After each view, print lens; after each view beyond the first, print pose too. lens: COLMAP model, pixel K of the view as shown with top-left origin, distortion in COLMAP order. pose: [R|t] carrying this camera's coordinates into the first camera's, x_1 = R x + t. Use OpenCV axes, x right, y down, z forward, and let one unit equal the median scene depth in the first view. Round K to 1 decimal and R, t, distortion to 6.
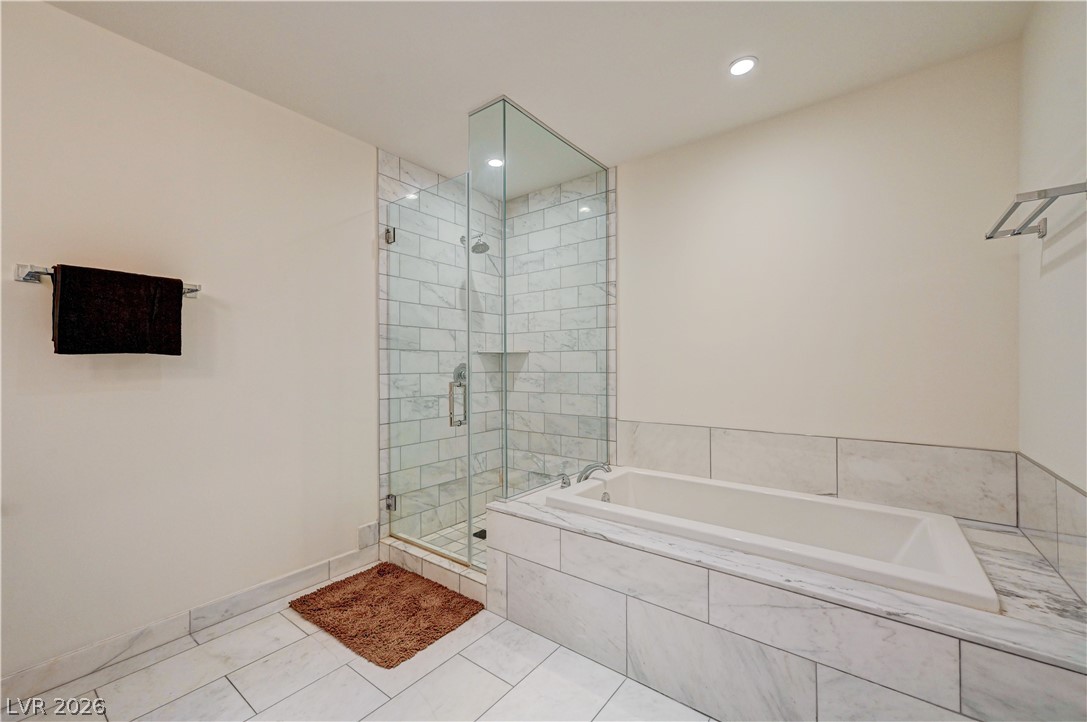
lens RADIAL K [[434.6, 0, 549.2], [0, 434.6, 362.9], [0, 0, 1]] dist [0.008960, -0.000133]
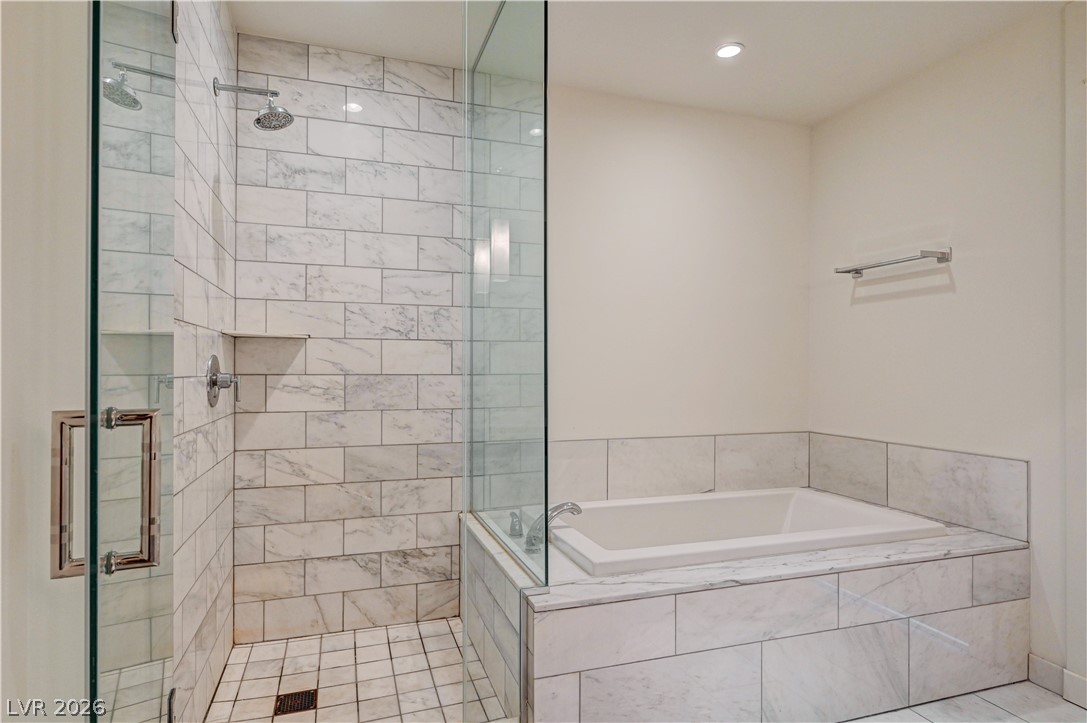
lens RADIAL K [[588.7, 0, 540.7], [0, 588.7, 362.5], [0, 0, 1]] dist [0.003334, -0.000015]
pose [[0.570601, 0.014157, 0.821106, -0.524837], [-0.012741, 0.999884, -0.008385, 0.009427], [-0.821129, -0.005677, 0.570715, 0.376759]]
